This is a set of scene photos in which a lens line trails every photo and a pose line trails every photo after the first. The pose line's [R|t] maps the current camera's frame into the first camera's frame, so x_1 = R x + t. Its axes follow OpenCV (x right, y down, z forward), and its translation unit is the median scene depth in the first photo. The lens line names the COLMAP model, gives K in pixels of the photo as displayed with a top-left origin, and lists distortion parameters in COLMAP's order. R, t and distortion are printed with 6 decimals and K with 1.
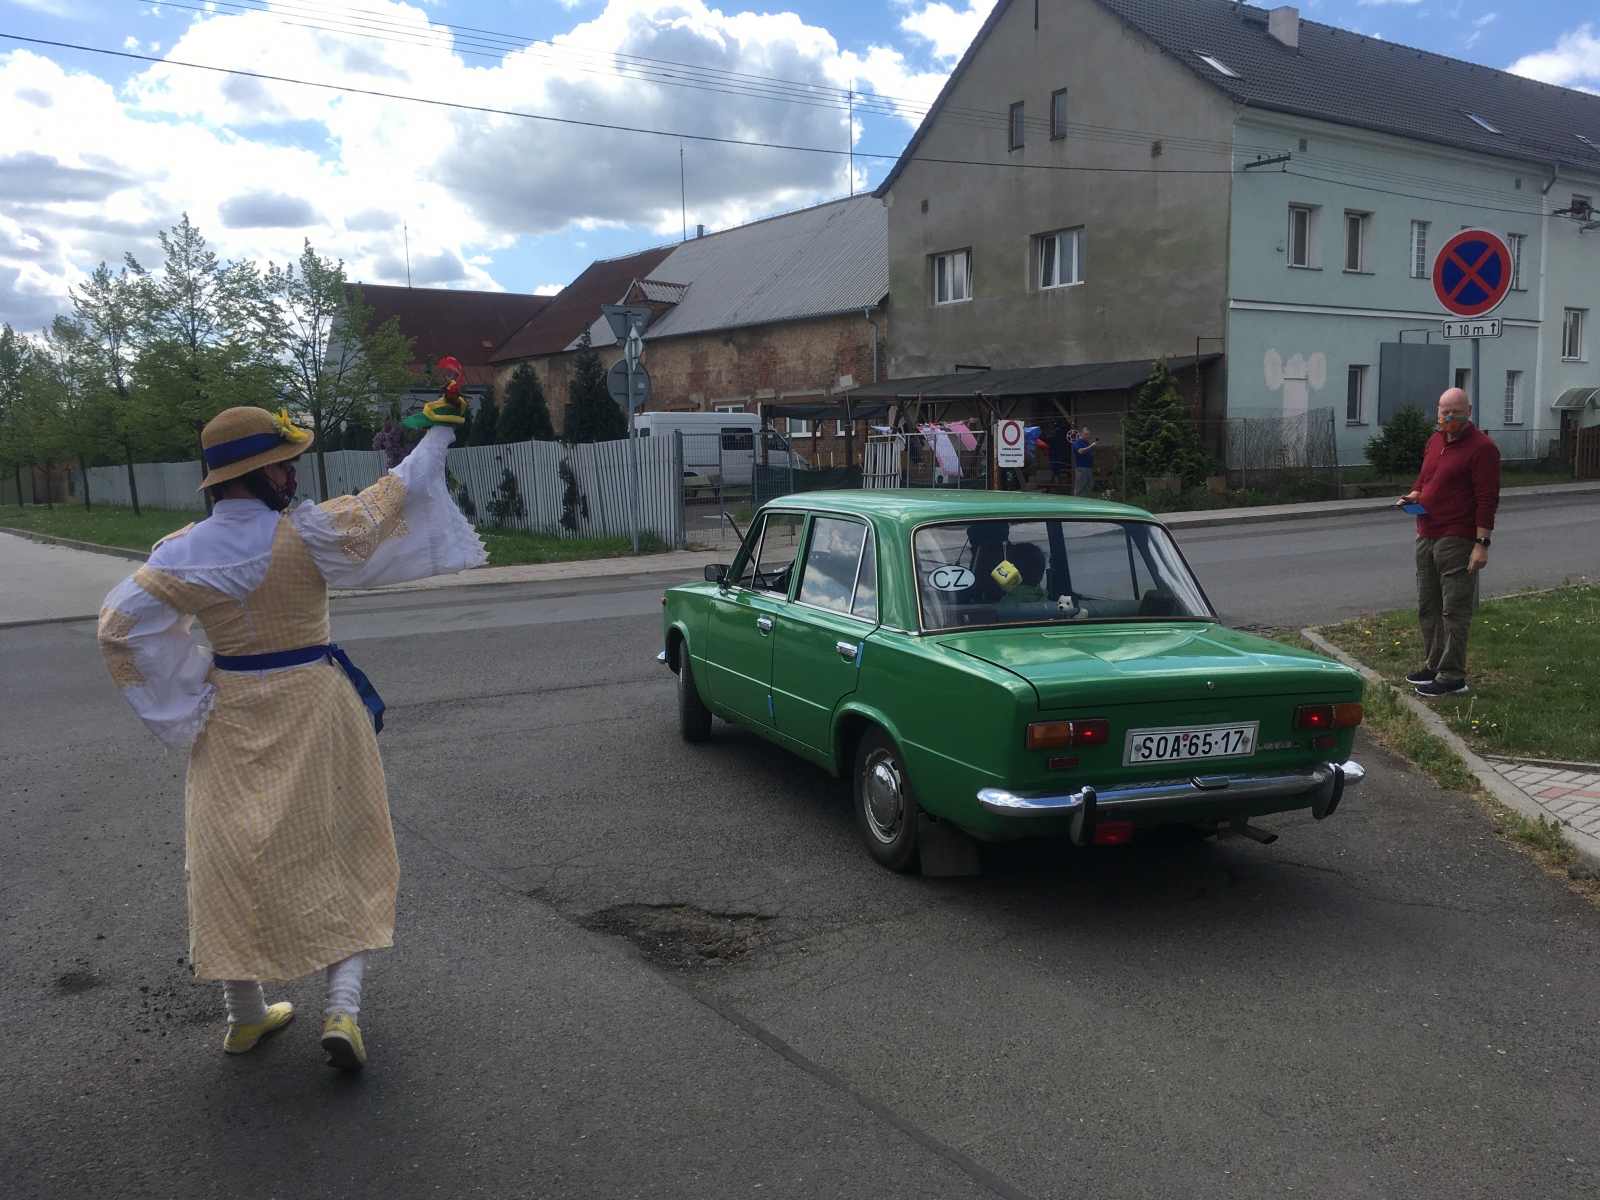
lens RADIAL K [[1382.7, 0, 798.4], [0, 1382.7, 601.9], [0, 0, 1]] dist [0.014296, 0.002507]
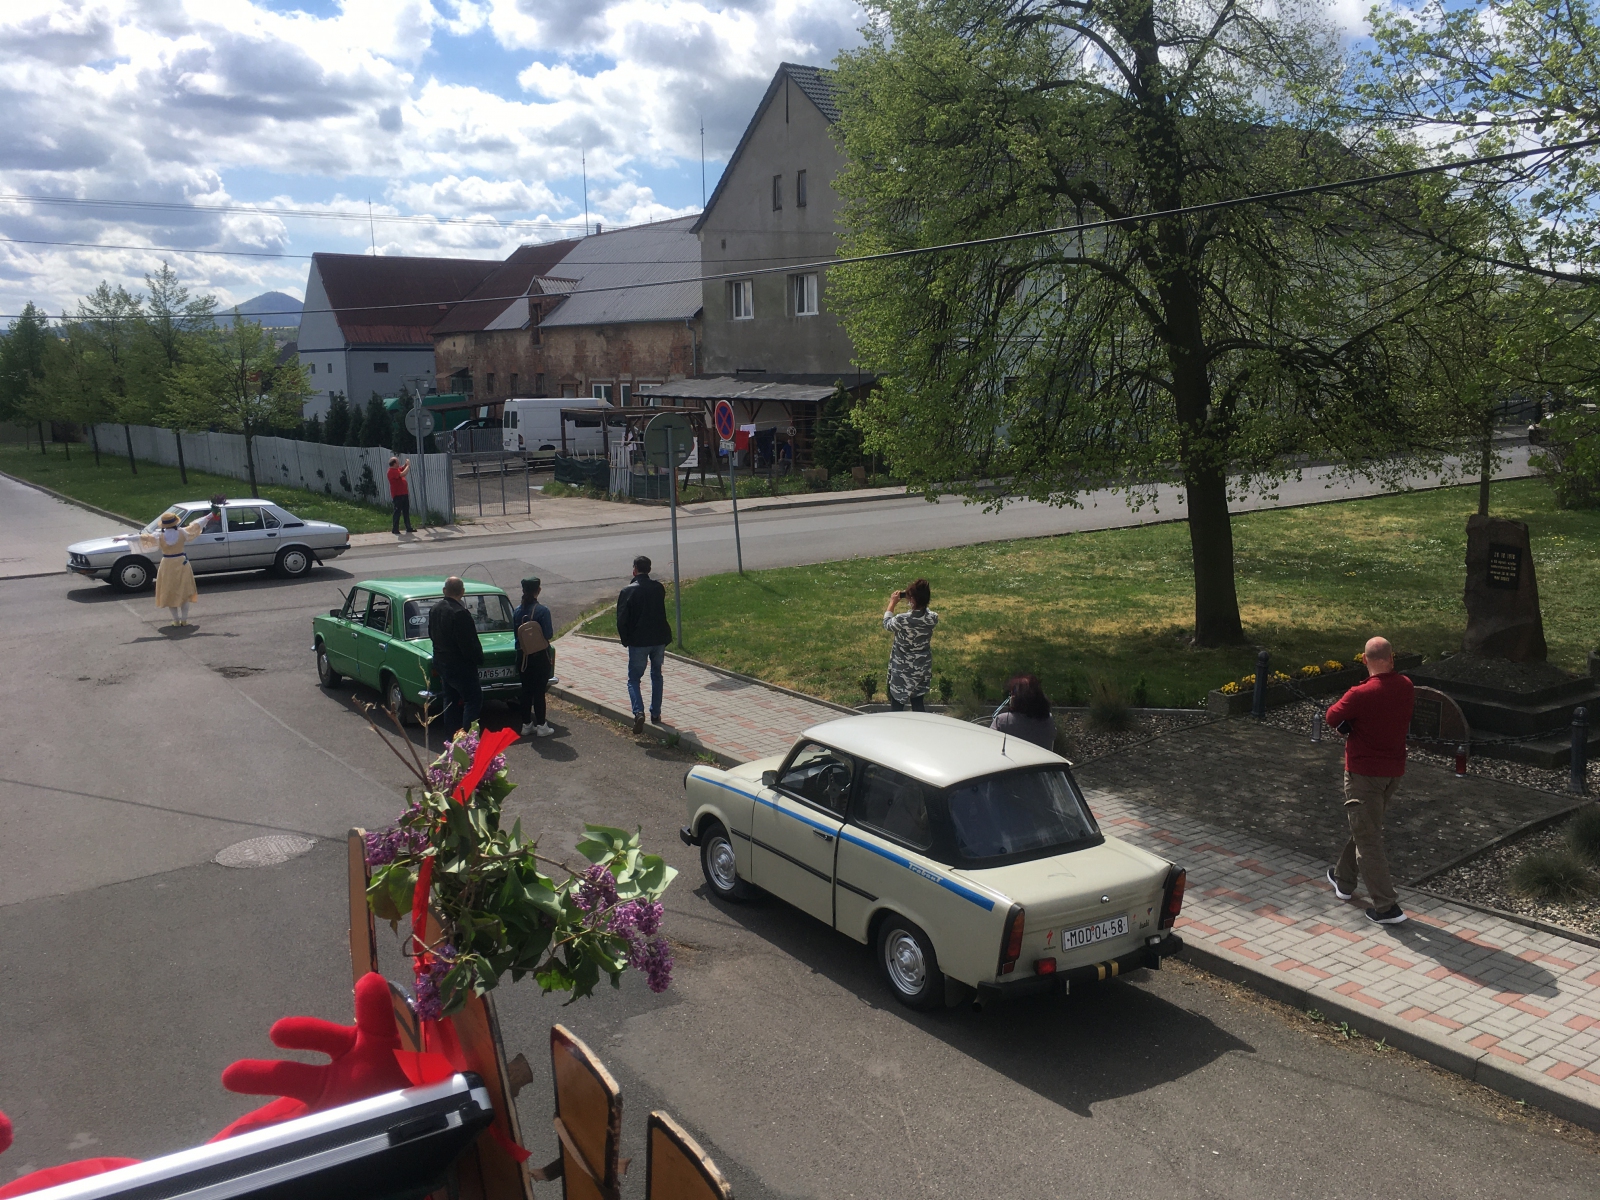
lens RADIAL K [[1382.7, 0, 801.9], [0, 1382.7, 600.3], [0, 0, 1]] dist [0.014296, 0.002507]
pose [[0.999941, 0.007100, -0.008226, 0.172724], [-0.006614, 0.998314, 0.057659, -0.022412], [0.008622, -0.057601, 0.998302, -0.323932]]
